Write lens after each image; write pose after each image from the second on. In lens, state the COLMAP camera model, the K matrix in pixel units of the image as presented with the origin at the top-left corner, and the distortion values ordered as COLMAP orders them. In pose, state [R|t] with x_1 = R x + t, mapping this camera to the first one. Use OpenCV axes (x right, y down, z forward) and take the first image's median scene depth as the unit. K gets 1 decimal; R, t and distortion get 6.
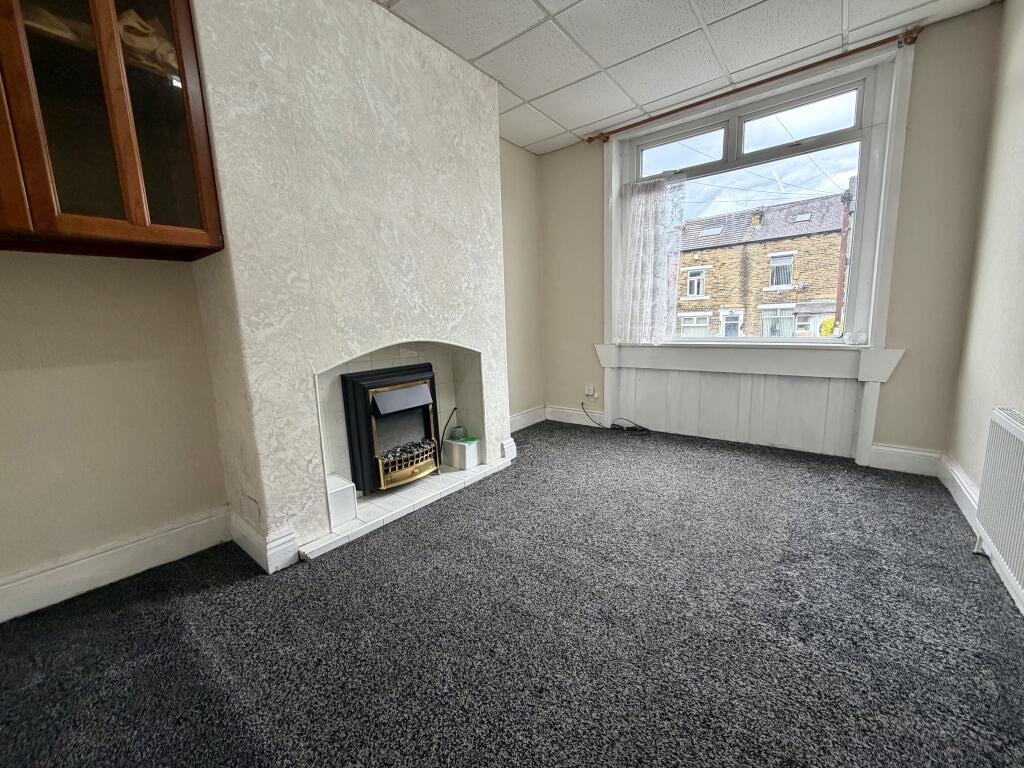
lens RADIAL K [[408.6, 0, 512.0], [0, 408.6, 384.3], [0, 0, 1]] dist [-0.000473, 0.000343]
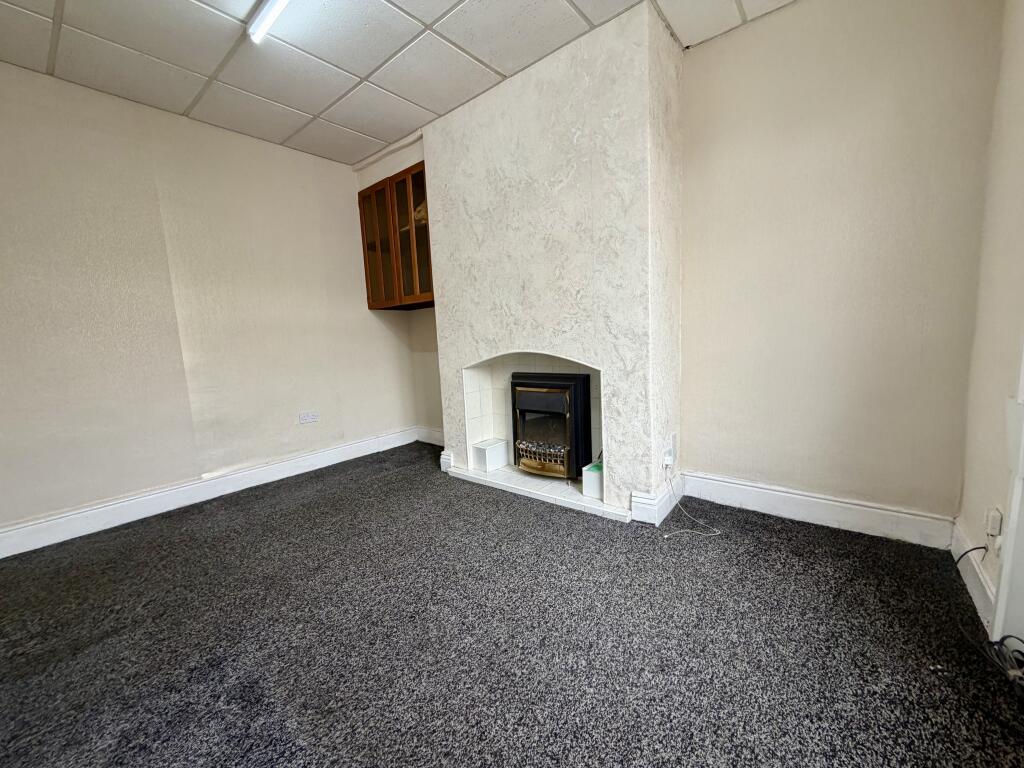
lens RADIAL K [[408.6, 0, 511.5], [0, 408.6, 388.0], [0, 0, 1]] dist [-0.000473, 0.000343]
pose [[-0.017864, 0.163347, -0.986407, 0.883480], [-0.108294, 0.980444, 0.164321, -0.186491], [0.993958, 0.109757, 0.000175, 0.949317]]
